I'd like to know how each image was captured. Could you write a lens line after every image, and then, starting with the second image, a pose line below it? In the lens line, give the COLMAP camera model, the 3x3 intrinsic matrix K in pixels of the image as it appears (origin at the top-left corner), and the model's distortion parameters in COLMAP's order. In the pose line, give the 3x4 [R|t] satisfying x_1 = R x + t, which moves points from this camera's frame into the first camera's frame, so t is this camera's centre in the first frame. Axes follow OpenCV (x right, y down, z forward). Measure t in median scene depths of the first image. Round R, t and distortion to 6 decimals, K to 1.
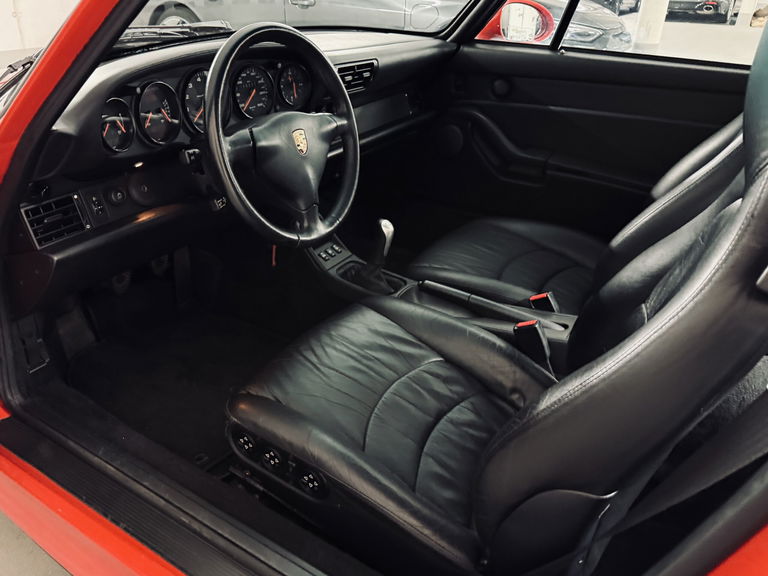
lens RADIAL K [[638.7, 0, 350.4], [0, 638.7, 279.1], [0, 0, 1]] dist [0.057856, -0.100022]
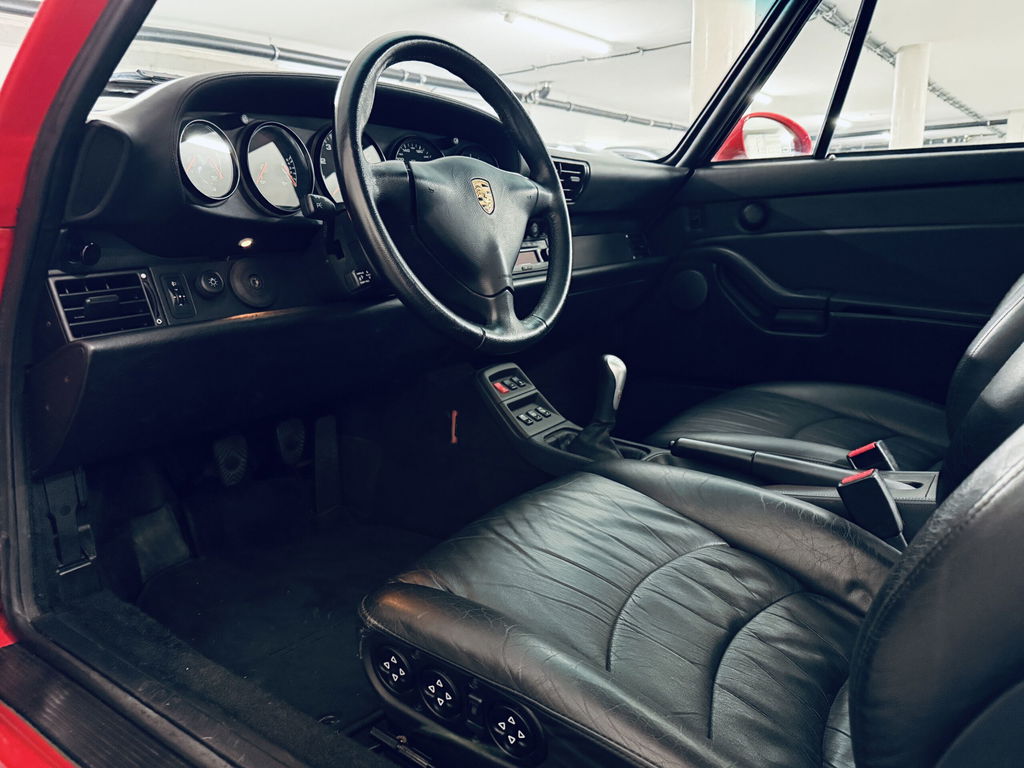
lens RADIAL K [[746.1, 0, 517.8], [0, 746.1, 382.7], [0, 0, 1]] dist [0.002166, -0.012529]
pose [[0.998066, -0.041384, -0.046375, -0.013618], [0.028445, 0.967513, -0.251217, 0.156794], [0.055265, 0.249412, 0.966819, 0.274544]]
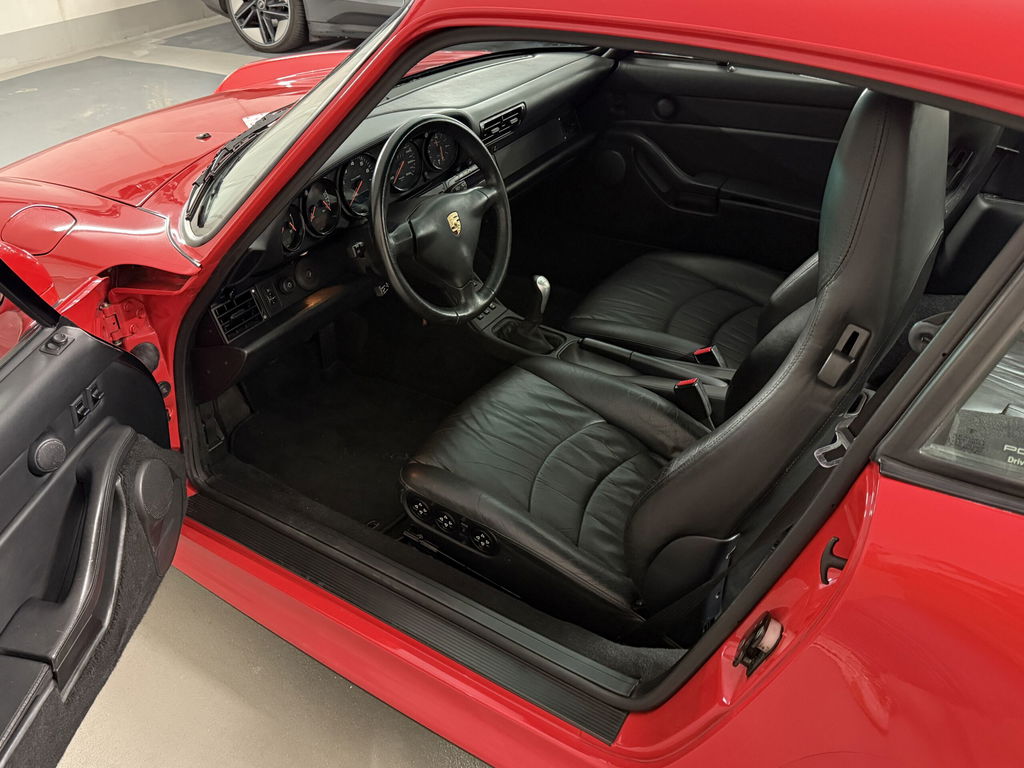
lens RADIAL K [[920.8, 0, 441.1], [0, 920.8, 332.5], [0, 0, 1]] dist [0.062879, -0.023723]
pose [[0.996570, -0.048805, -0.066830, -0.007455], [0.052579, 0.997049, 0.055929, -0.111714], [0.063904, -0.059251, 0.996196, -0.470024]]
